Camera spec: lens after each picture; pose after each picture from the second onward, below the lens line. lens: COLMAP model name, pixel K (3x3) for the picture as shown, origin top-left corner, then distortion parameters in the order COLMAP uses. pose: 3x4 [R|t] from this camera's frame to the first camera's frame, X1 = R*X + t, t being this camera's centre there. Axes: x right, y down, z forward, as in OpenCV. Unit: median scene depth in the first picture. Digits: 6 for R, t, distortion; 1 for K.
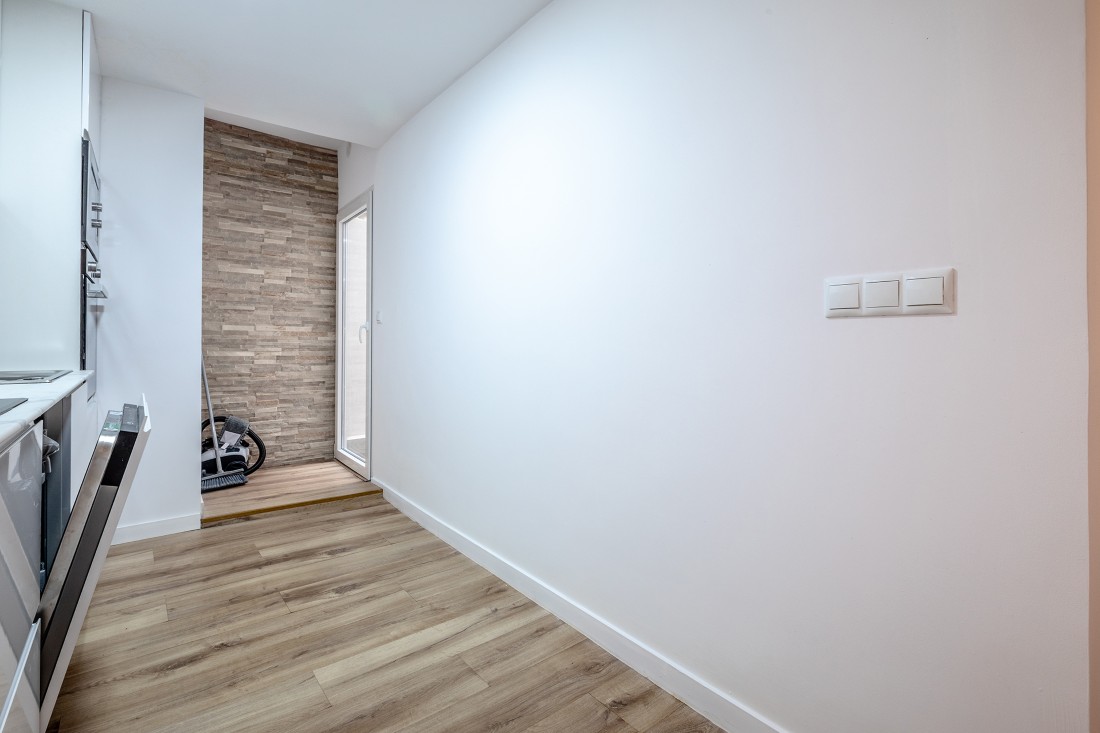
lens RADIAL K [[512.6, 0, 565.6], [0, 512.6, 337.7], [0, 0, 1]] dist [0.004431, -0.002066]
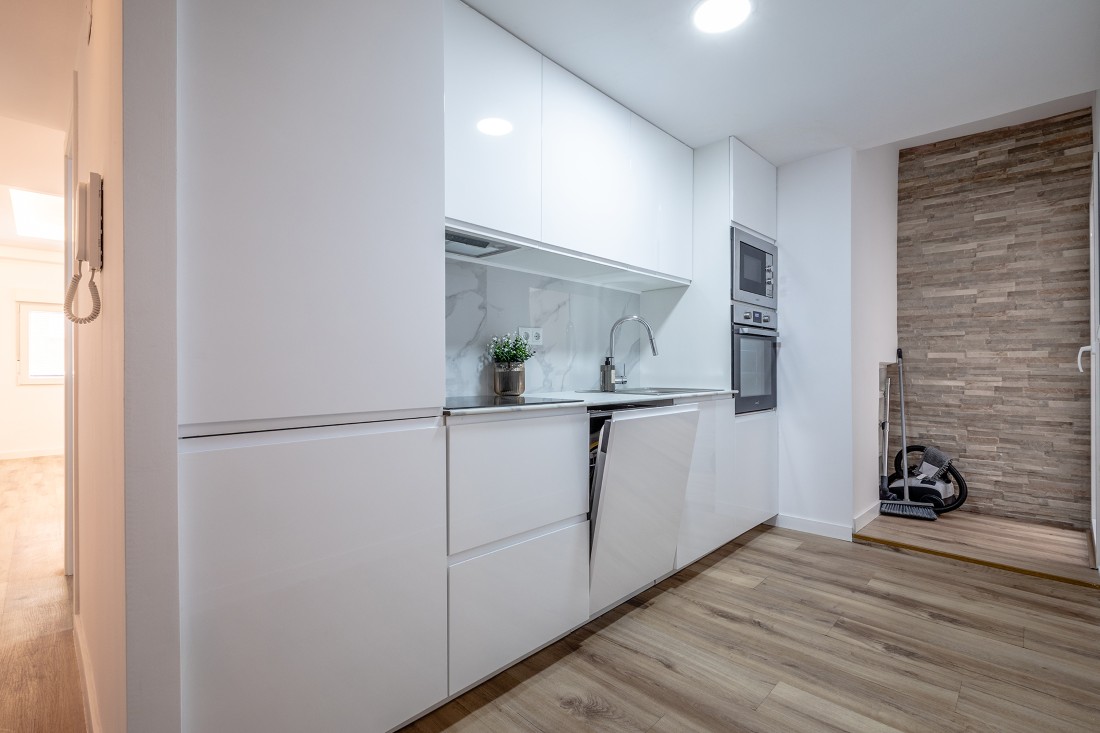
lens RADIAL K [[512.6, 0, 549.2], [0, 512.6, 368.1], [0, 0, 1]] dist [0.004431, -0.002066]
pose [[0.118837, -0.004323, -0.992904, 0.230980], [0.008388, 0.999959, -0.003350, 0.001833], [0.992878, -0.007931, 0.118868, 0.187031]]
